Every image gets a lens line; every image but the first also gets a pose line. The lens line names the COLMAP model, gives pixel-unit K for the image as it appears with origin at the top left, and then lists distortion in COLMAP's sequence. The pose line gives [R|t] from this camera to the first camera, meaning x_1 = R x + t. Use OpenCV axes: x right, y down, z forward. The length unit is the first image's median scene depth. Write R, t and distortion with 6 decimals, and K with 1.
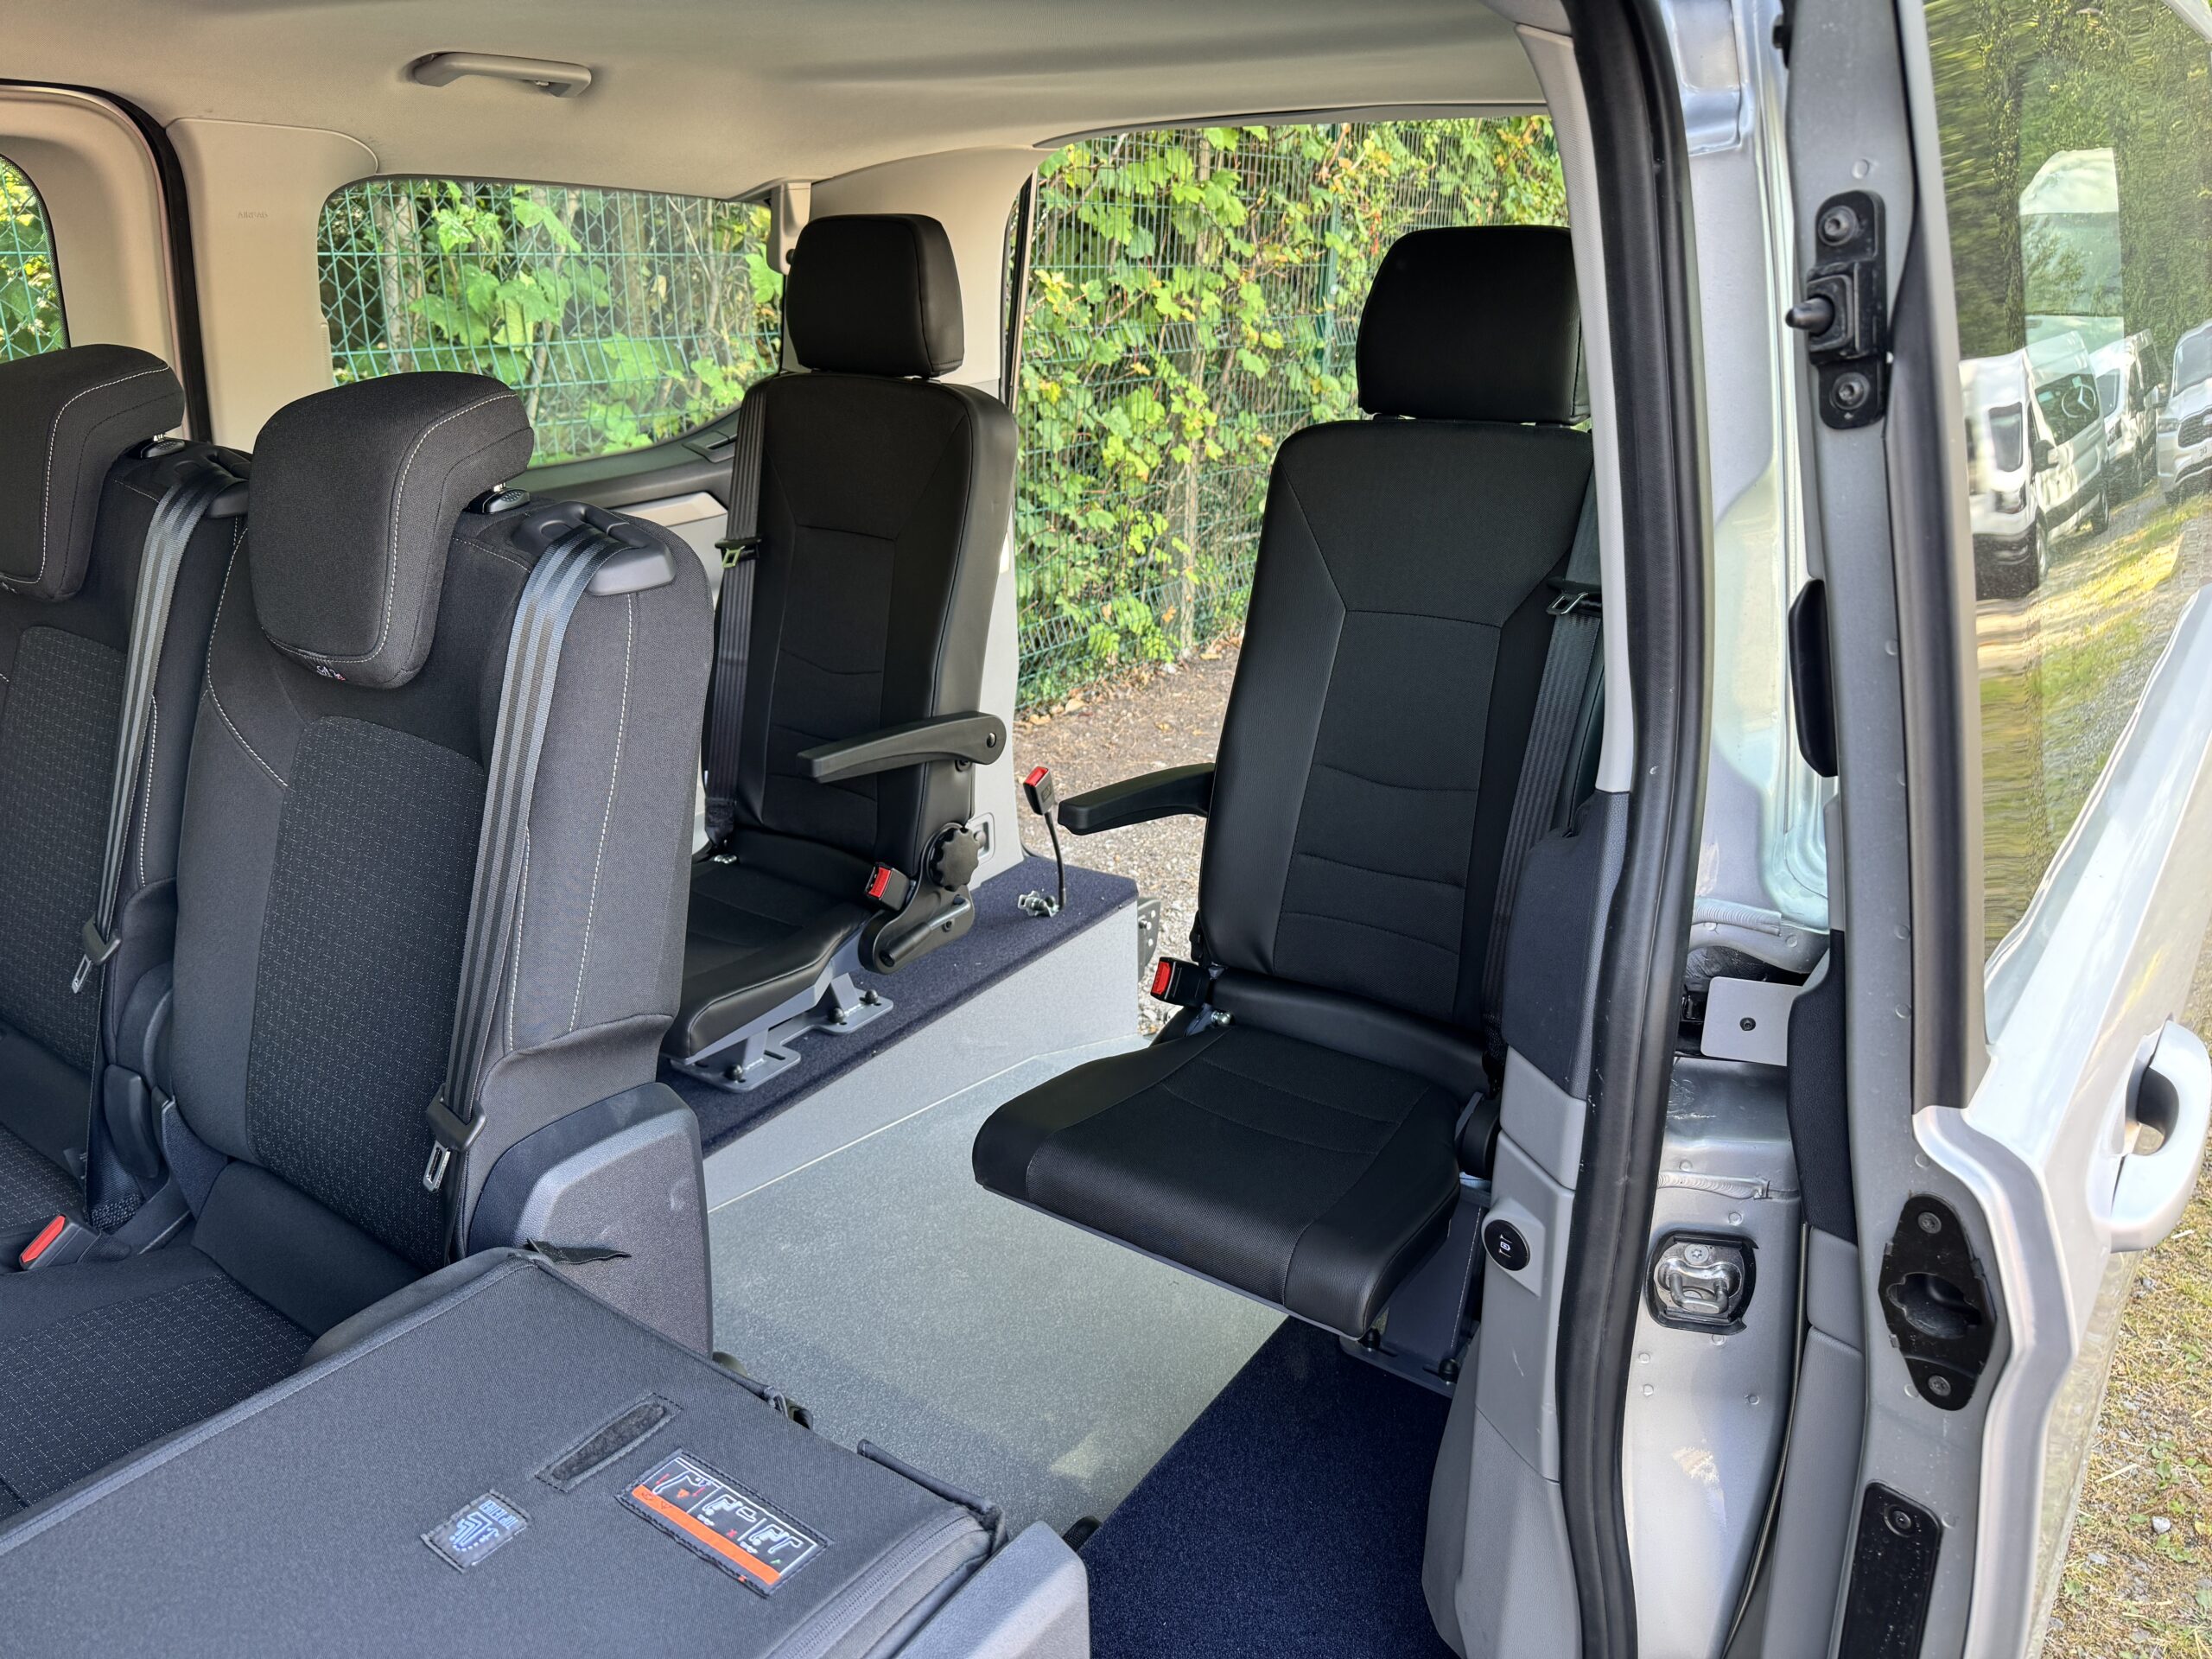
lens RADIAL K [[1549.1, 0, 1108.1], [0, 1549.1, 831.0], [0, 0, 1]] dist [0.046158, -0.041357]
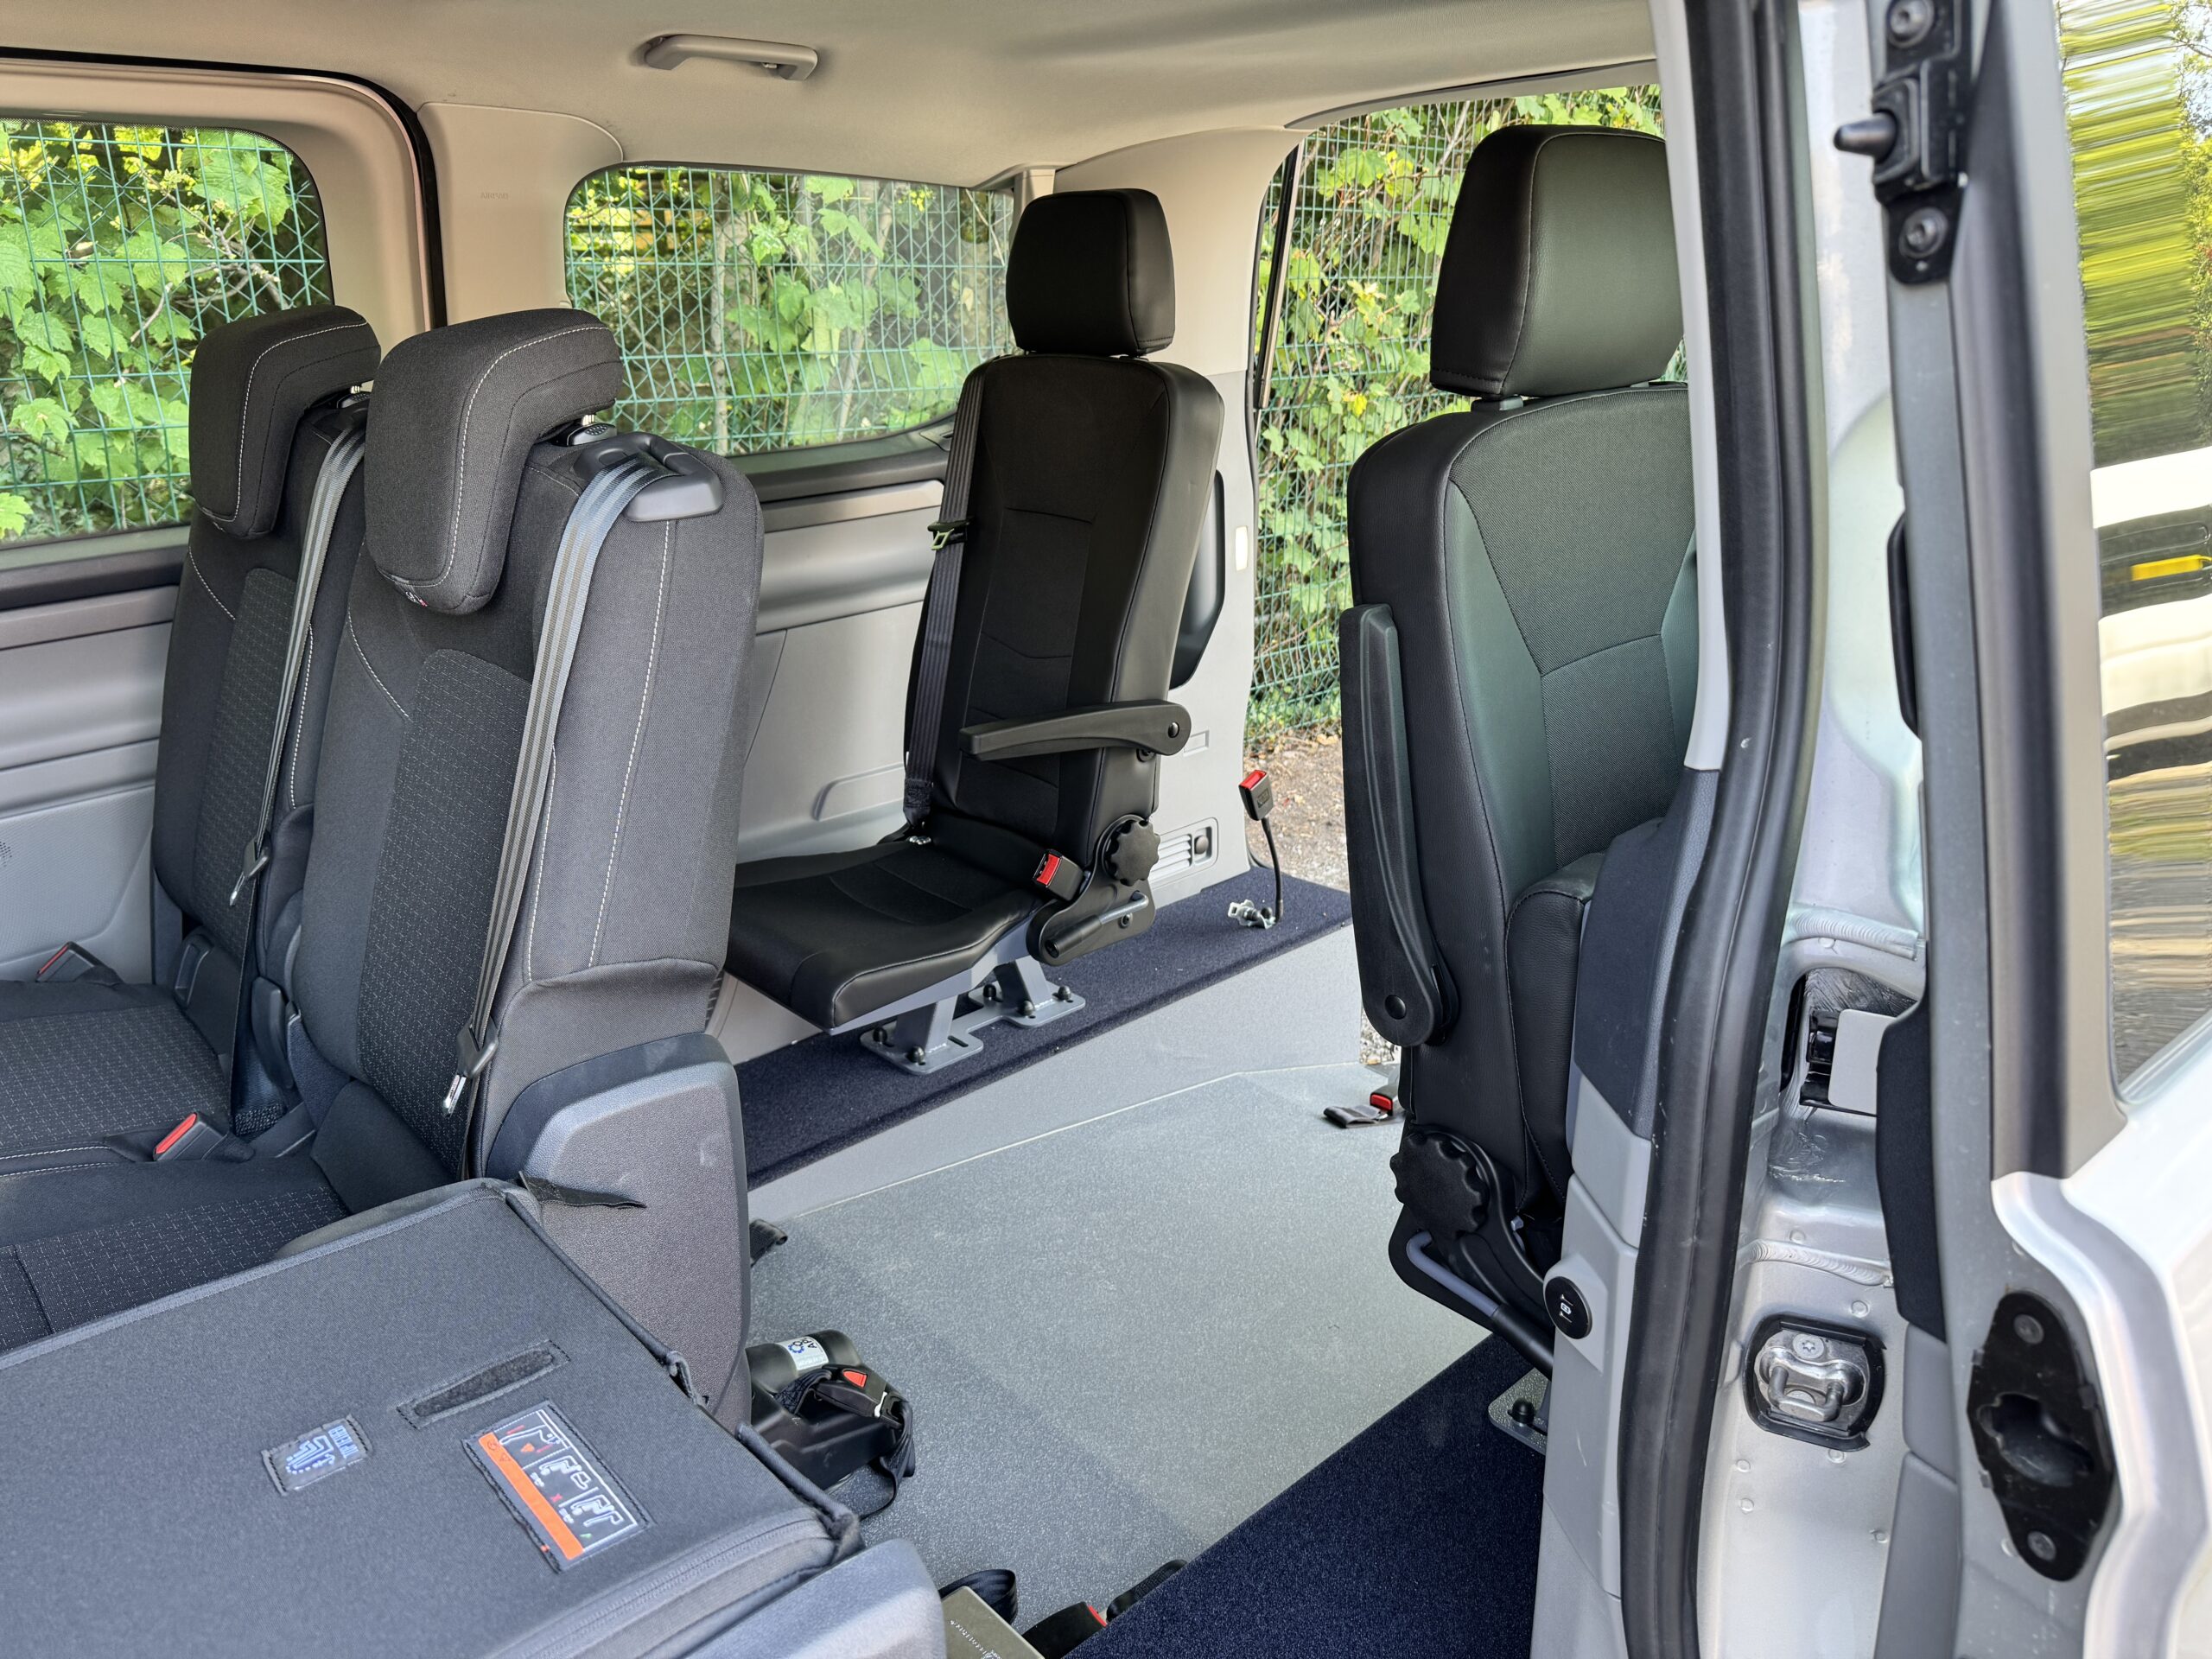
lens RADIAL K [[1549.1, 0, 1110.3], [0, 1549.1, 816.2], [0, 0, 1]] dist [0.046158, -0.041357]
pose [[0.975981, 0.059319, -0.209625, 0.160852], [-0.065201, 0.997646, -0.021256, 0.031391], [0.207870, 0.034413, 0.977551, 0.101533]]
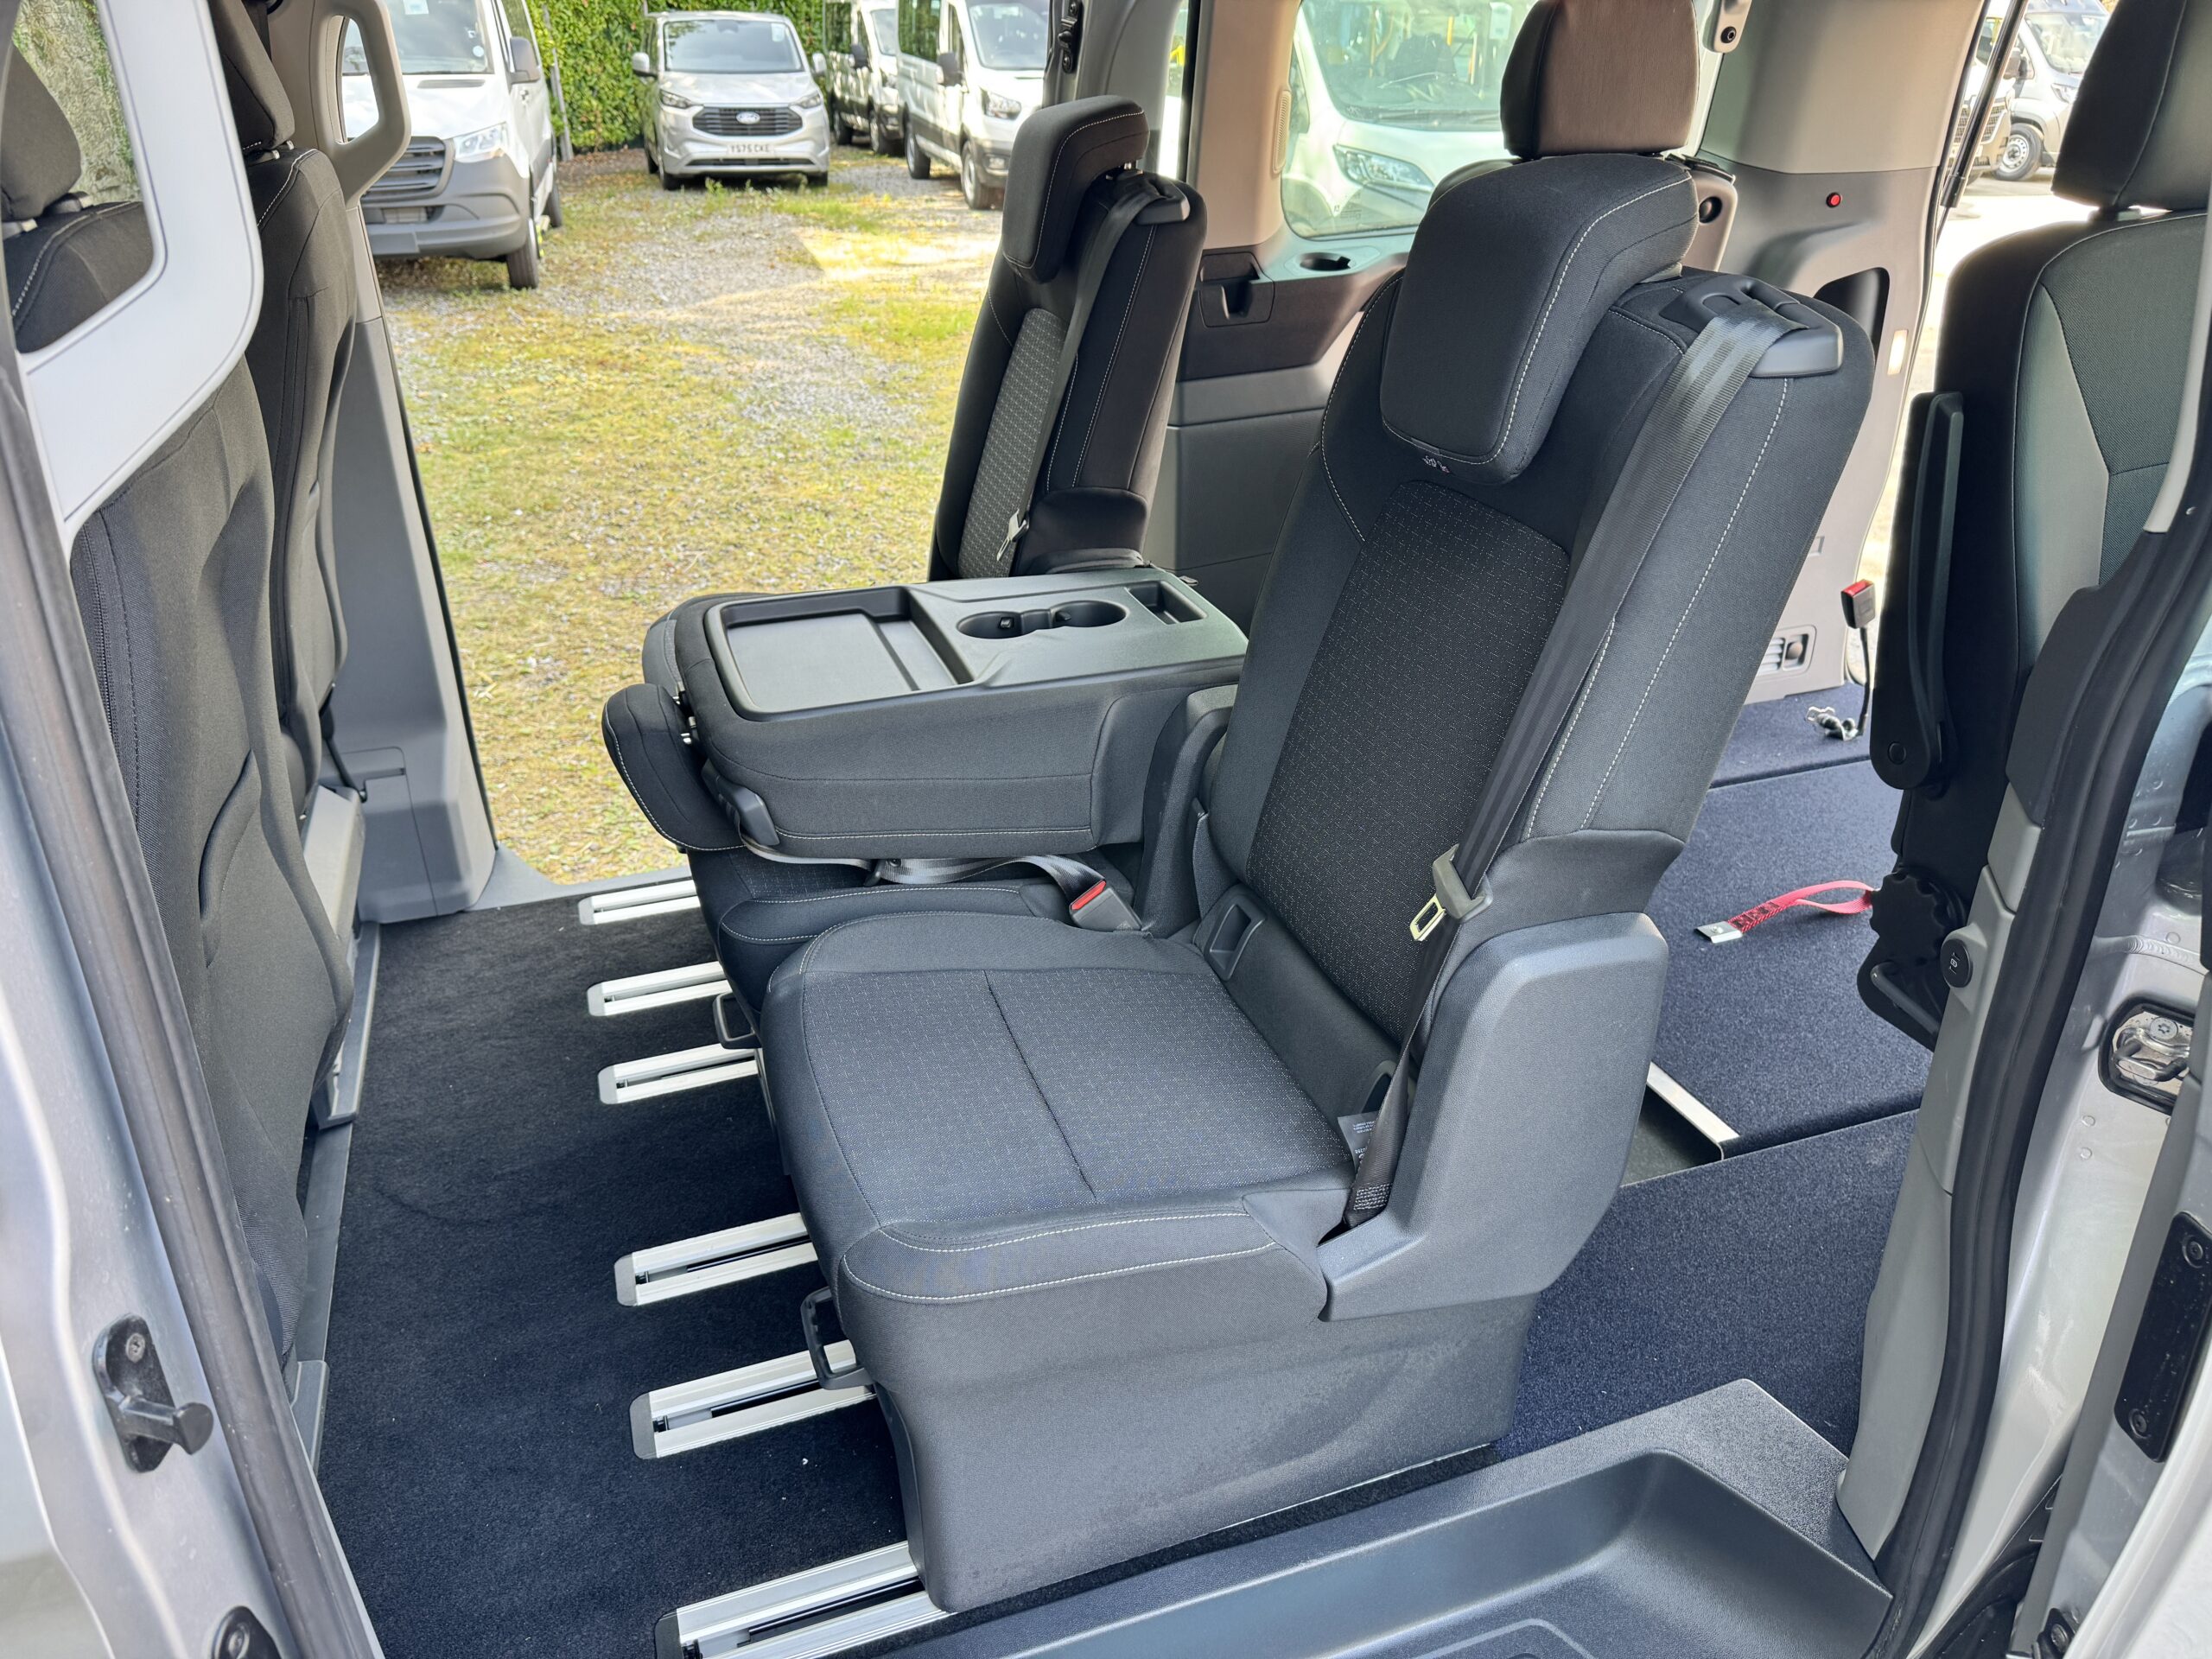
lens RADIAL K [[1549.1, 0, 1146.9], [0, 1549.1, 846.7], [0, 0, 1]] dist [0.046158, -0.041357]
pose [[0.820995, 0.257828, -0.509404, 0.298806], [-0.200302, 0.965587, 0.165896, 0.111881], [0.534646, -0.034165, 0.844385, -0.184479]]
